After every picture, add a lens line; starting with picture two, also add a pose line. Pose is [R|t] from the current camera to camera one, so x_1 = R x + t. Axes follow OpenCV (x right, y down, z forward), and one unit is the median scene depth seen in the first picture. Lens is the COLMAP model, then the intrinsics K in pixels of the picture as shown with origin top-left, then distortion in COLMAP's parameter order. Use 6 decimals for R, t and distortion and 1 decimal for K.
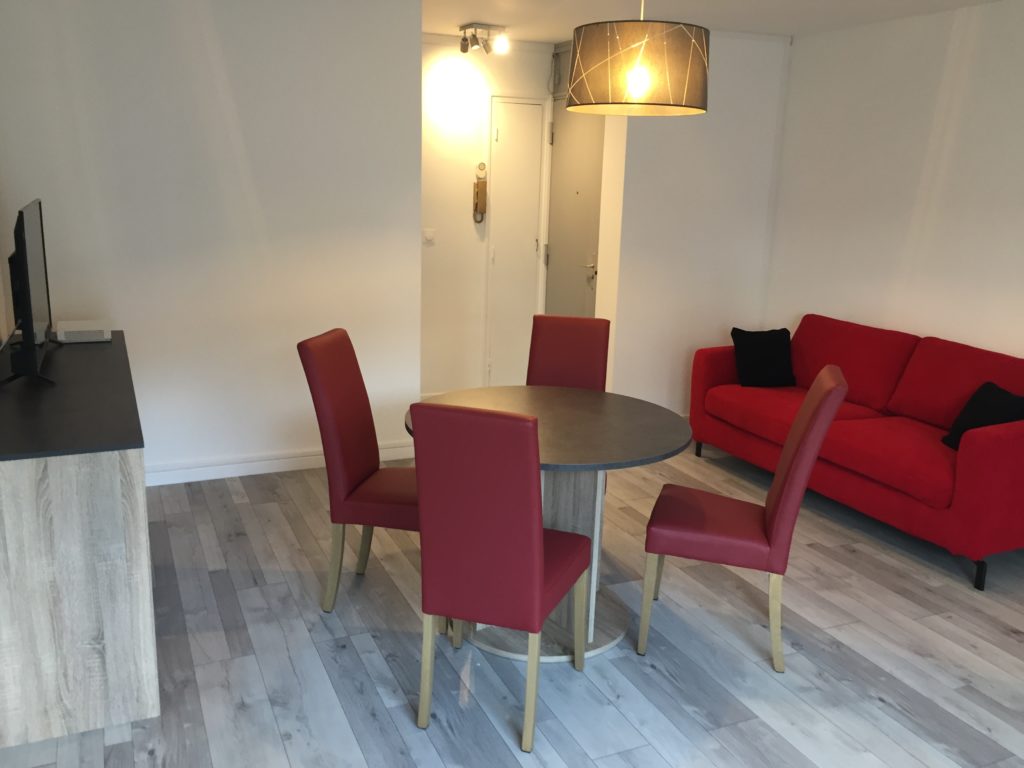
lens RADIAL K [[872.6, 0, 510.6], [0, 872.6, 383.6], [0, 0, 1]] dist [0.049919, -0.069616]
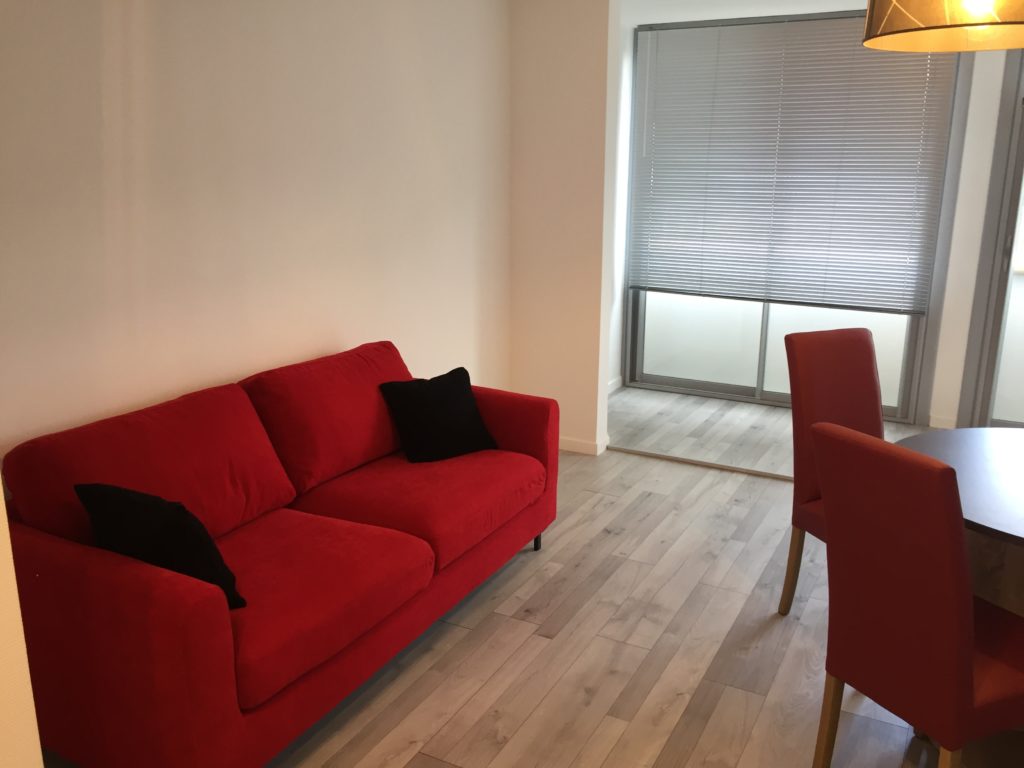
lens RADIAL K [[872.6, 0, 505.2], [0, 872.6, 387.2], [0, 0, 1]] dist [0.049919, -0.069616]
pose [[-0.595763, -0.237923, 0.767111, -0.180993], [0.162467, 0.899670, 0.405214, -0.362736], [-0.786557, 0.366042, -0.497335, 1.526371]]
